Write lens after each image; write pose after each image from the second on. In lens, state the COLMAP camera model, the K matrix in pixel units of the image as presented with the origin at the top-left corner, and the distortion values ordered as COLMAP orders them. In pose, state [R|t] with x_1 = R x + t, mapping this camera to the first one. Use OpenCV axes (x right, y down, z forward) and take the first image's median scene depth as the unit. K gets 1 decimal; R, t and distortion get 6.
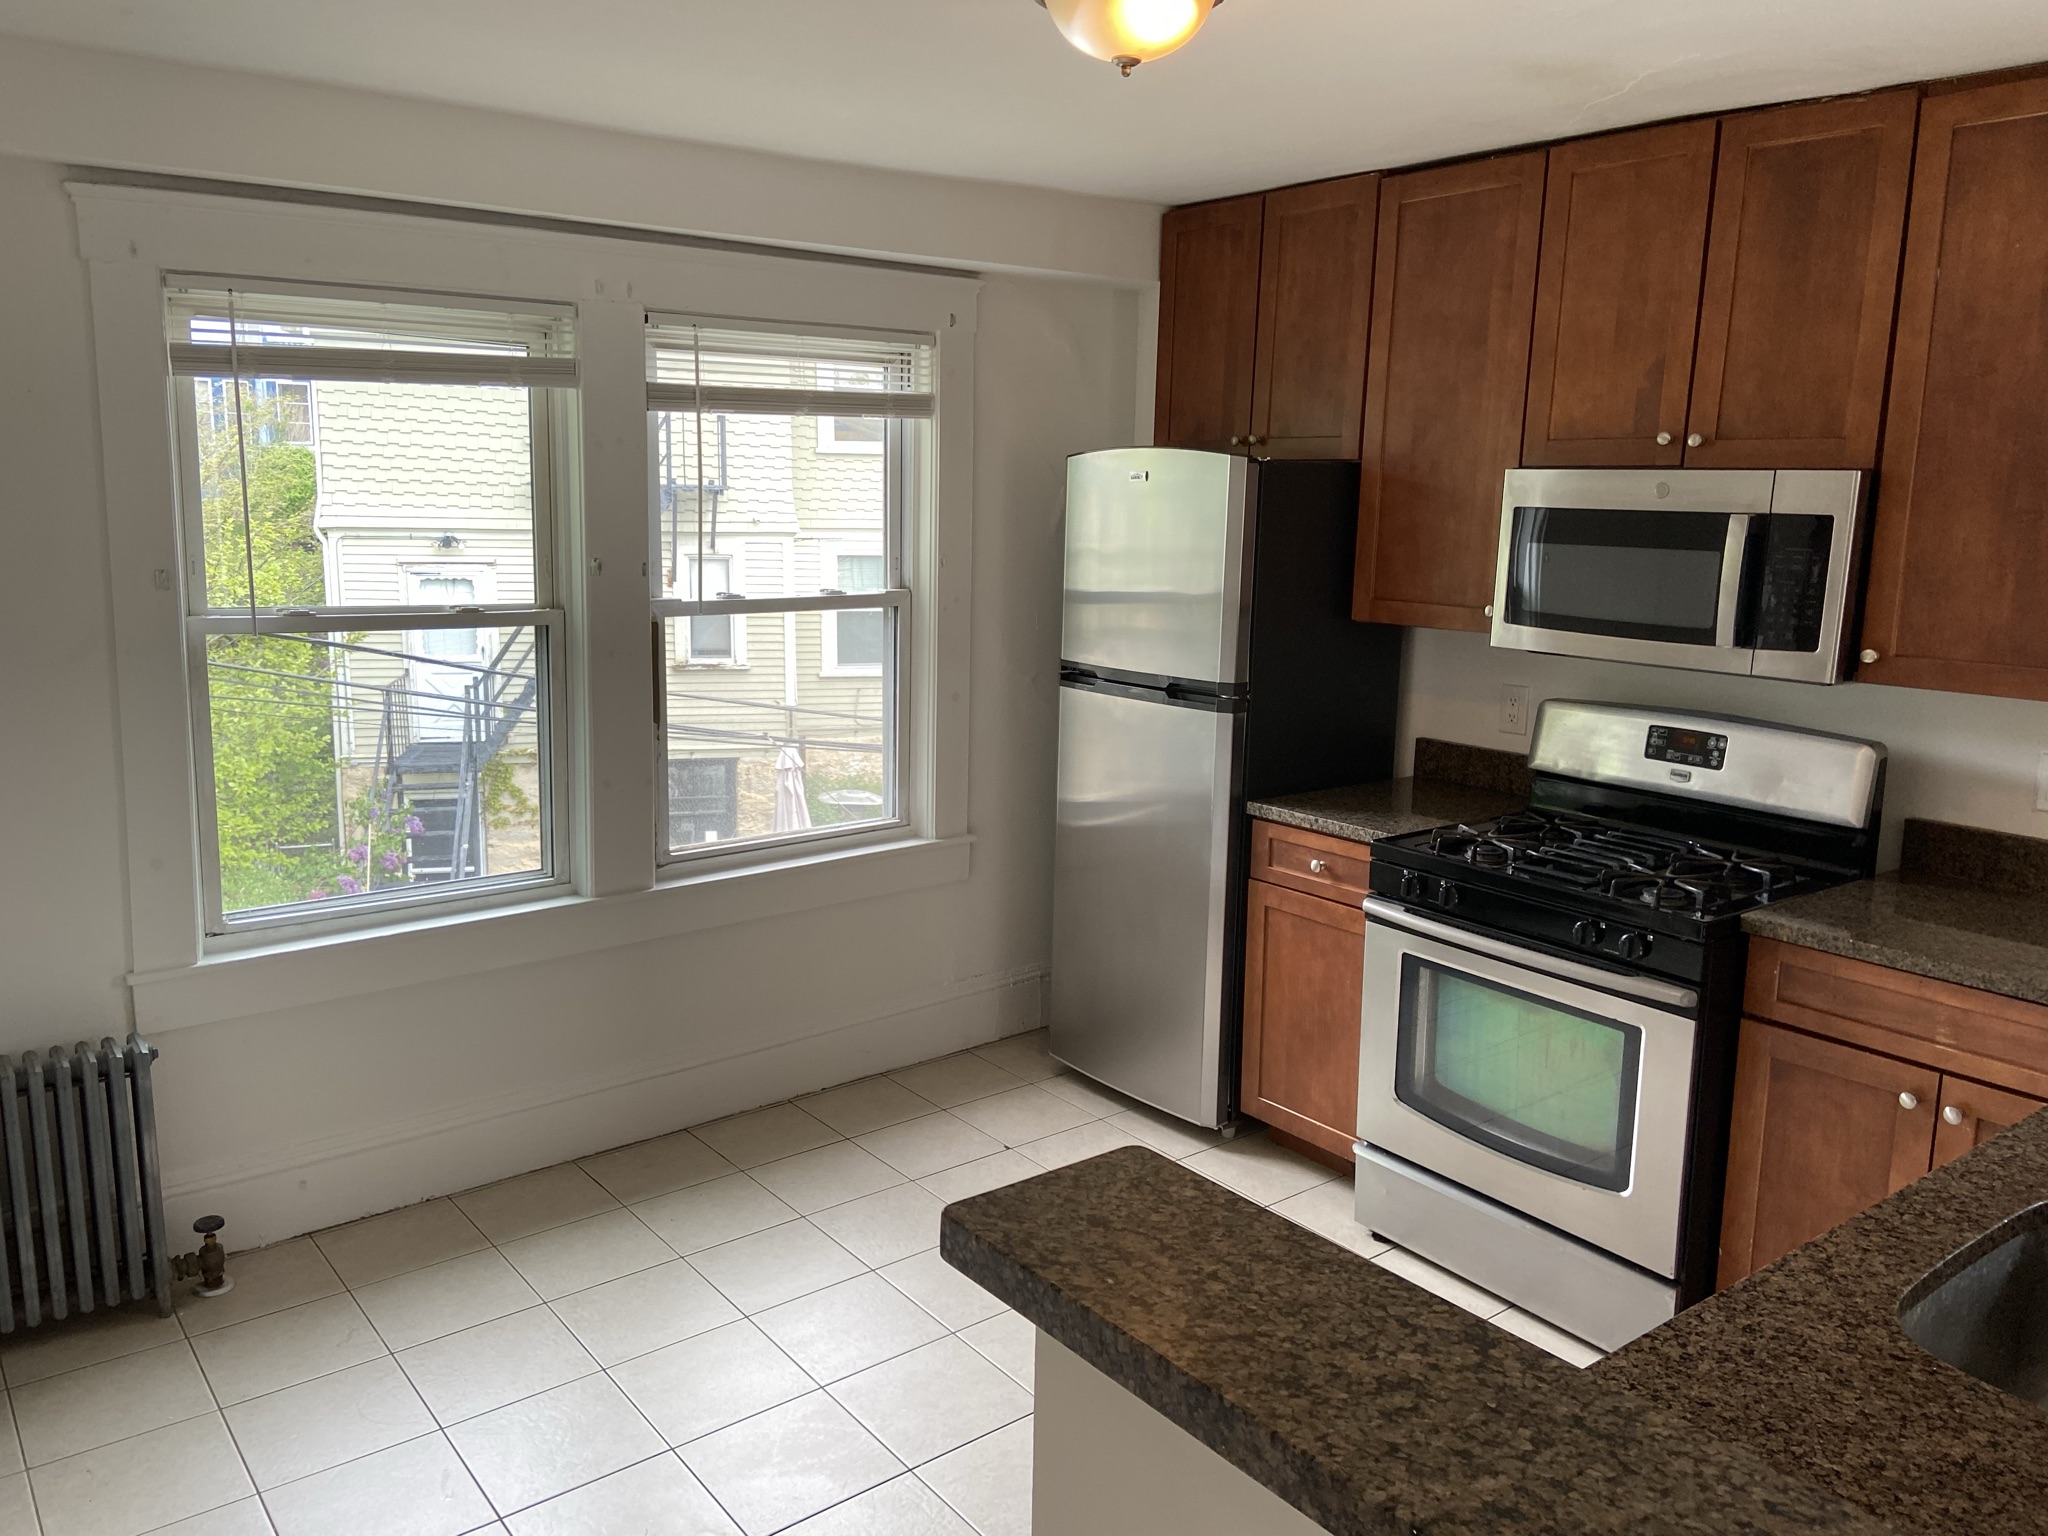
lens RADIAL K [[1526.7, 0, 1014.4], [0, 1526.7, 738.8], [0, 0, 1]] dist [0.130505, -0.157568]
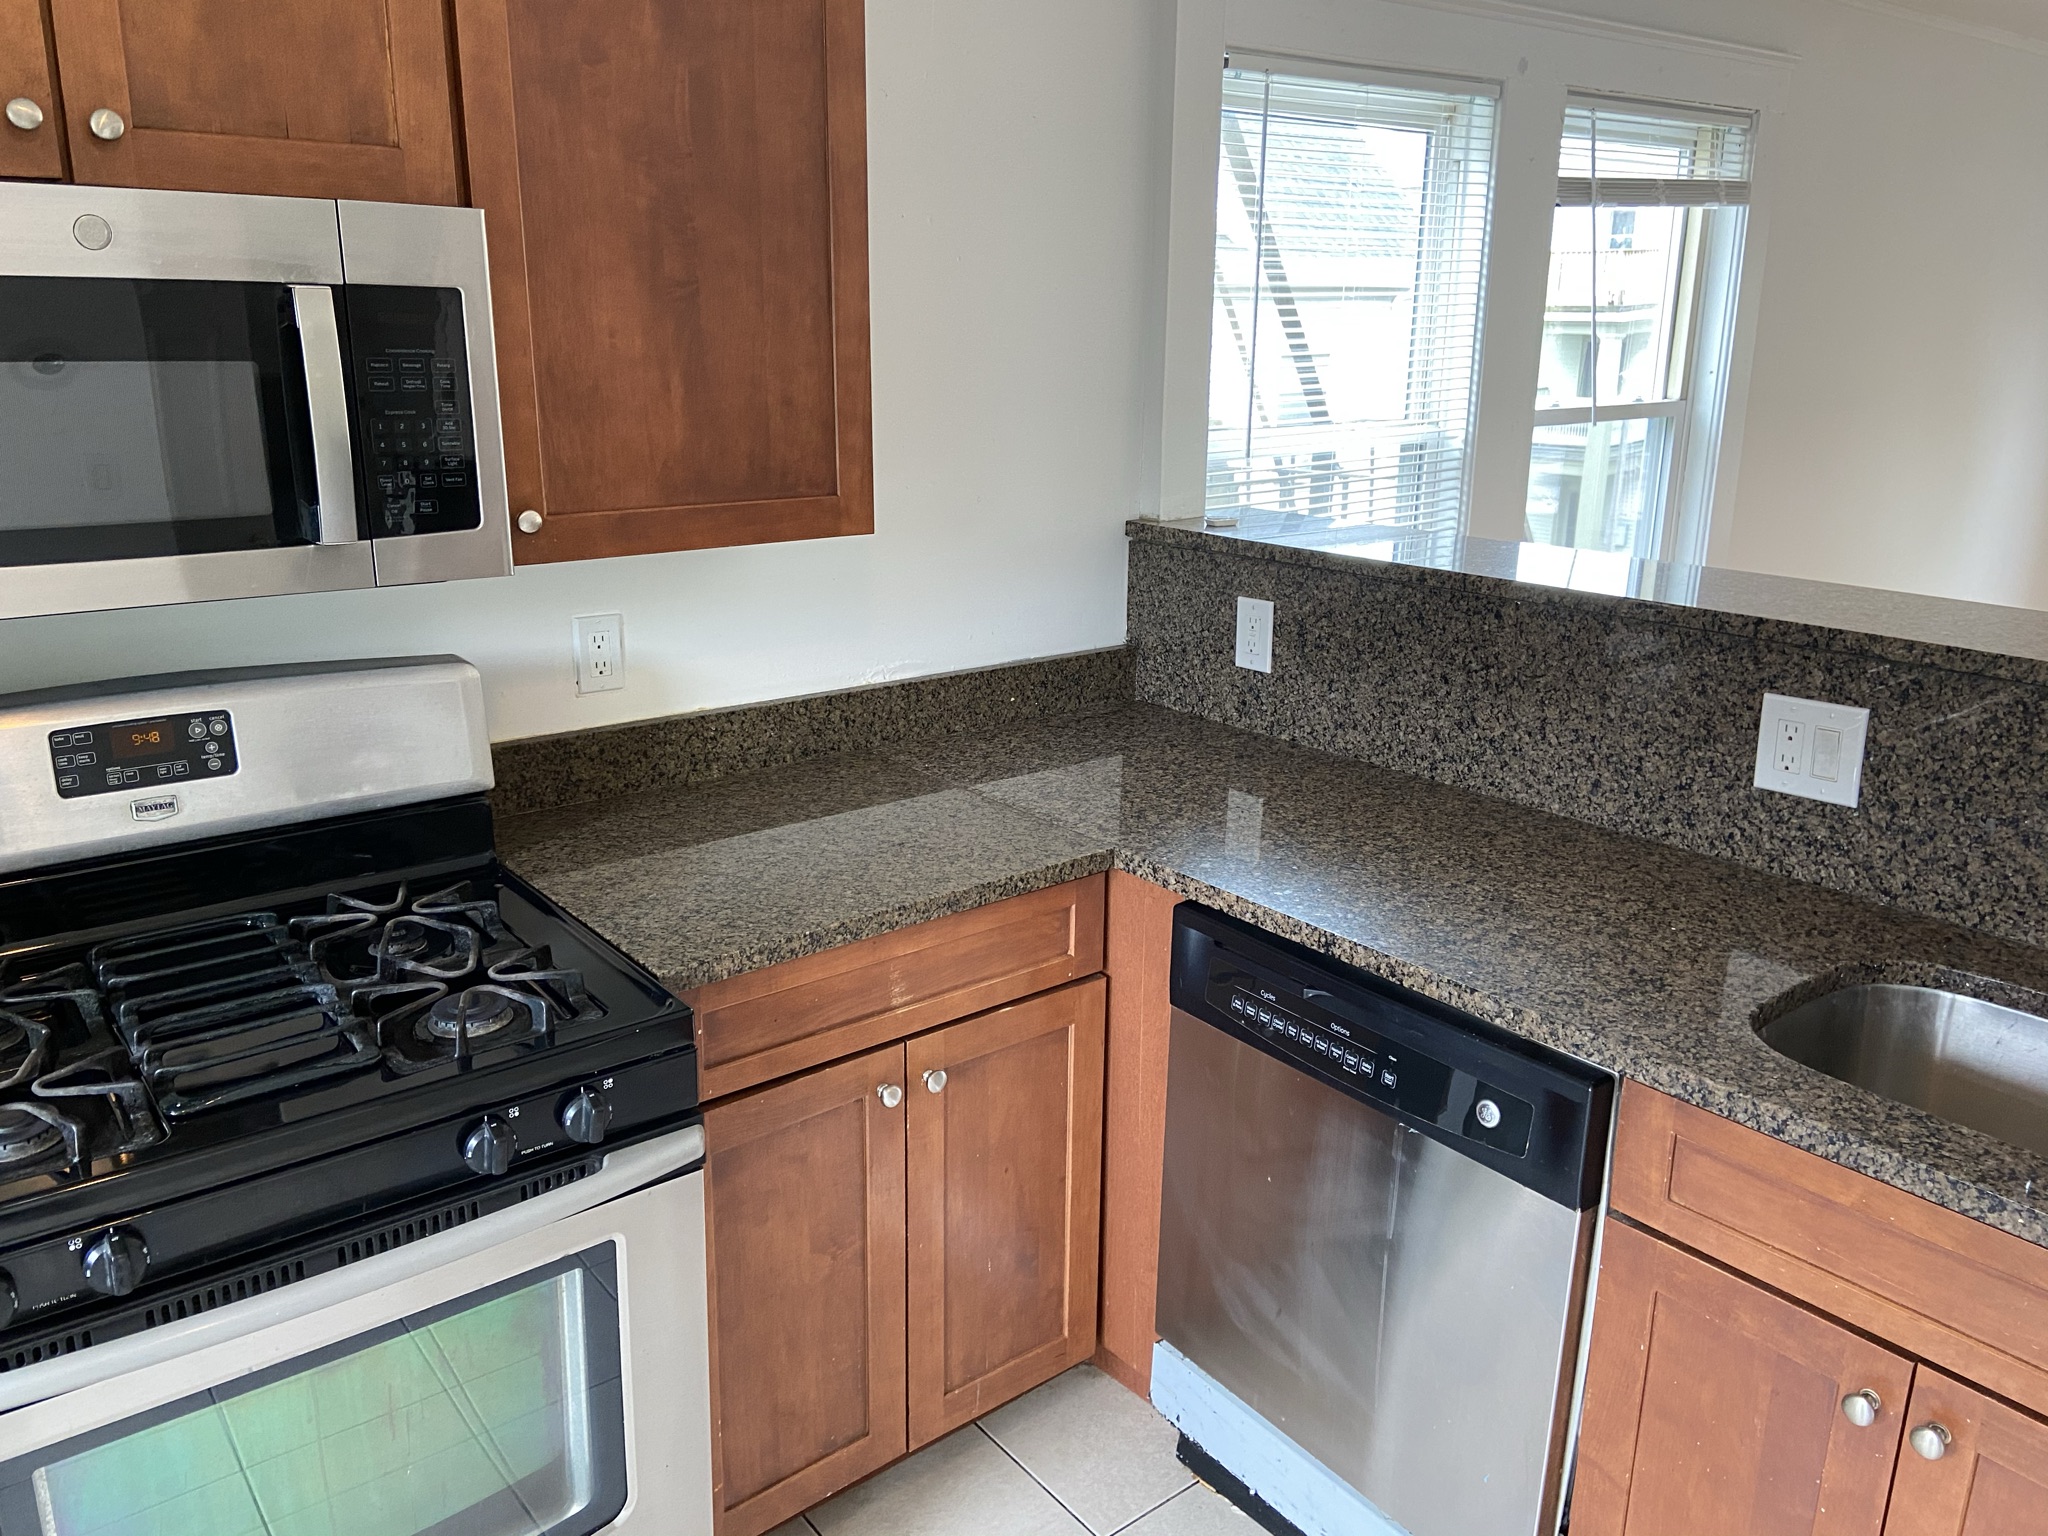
lens RADIAL K [[1526.7, 0, 1014.4], [0, 1526.7, 738.8], [0, 0, 1]] dist [0.130505, -0.157568]
pose [[-0.026608, -0.284229, 0.958387, -0.076708], [0.148849, 0.946912, 0.284959, -0.115592], [-0.988502, 0.150237, 0.017112, 0.792573]]
